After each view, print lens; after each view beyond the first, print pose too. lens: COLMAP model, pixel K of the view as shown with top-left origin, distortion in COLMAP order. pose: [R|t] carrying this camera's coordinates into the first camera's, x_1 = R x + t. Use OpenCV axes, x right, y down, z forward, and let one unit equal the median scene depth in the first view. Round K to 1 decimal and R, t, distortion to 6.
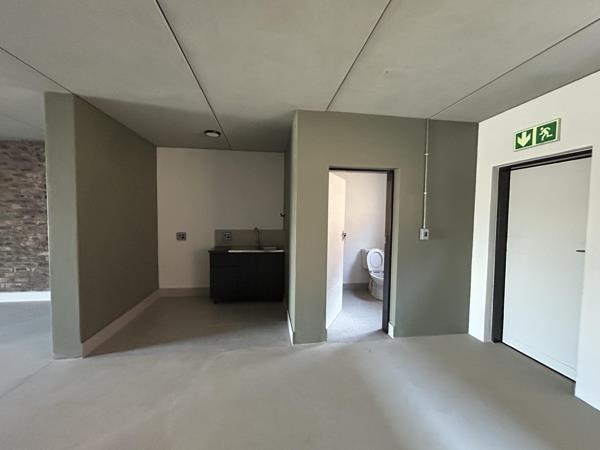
lens RADIAL K [[241.0, 0, 297.9], [0, 241.0, 224.9], [0, 0, 1]] dist [-0.002705, 0.000036]
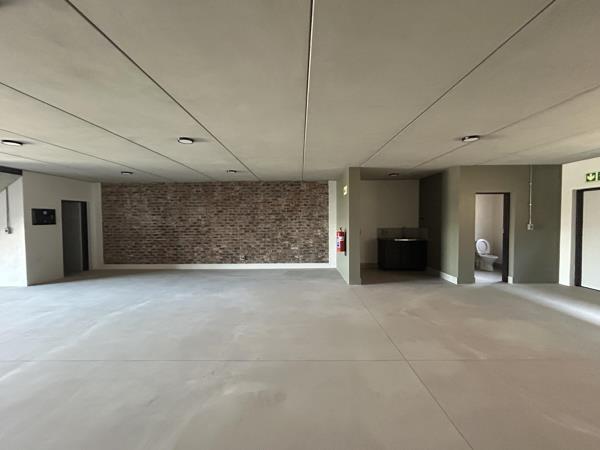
lens RADIAL K [[241.0, 0, 297.9], [0, 241.0, 224.9], [0, 0, 1]] dist [-0.002705, 0.000036]
pose [[0.988304, -0.017140, -0.151528, -0.765977], [0.014993, 0.999771, -0.015296, 0.019078], [0.151755, 0.012845, 0.988335, -0.875379]]
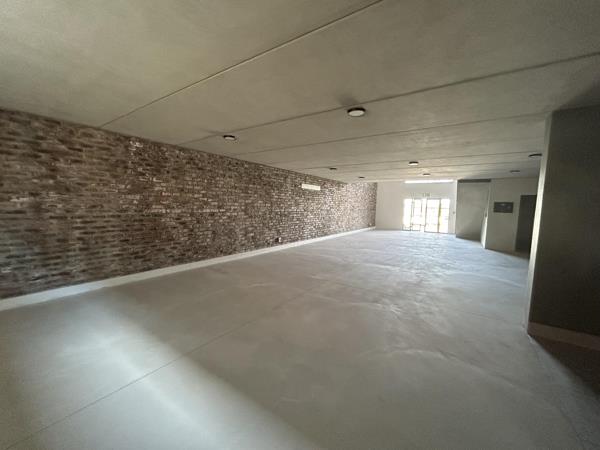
lens RADIAL K [[241.0, 0, 297.9], [0, 241.0, 224.9], [0, 0, 1]] dist [-0.002705, 0.000036]
pose [[-0.677952, 0.028724, -0.734544, 0.508906], [-0.069215, 0.992303, 0.102686, -0.017249], [0.731840, 0.120458, -0.670746, 0.616474]]
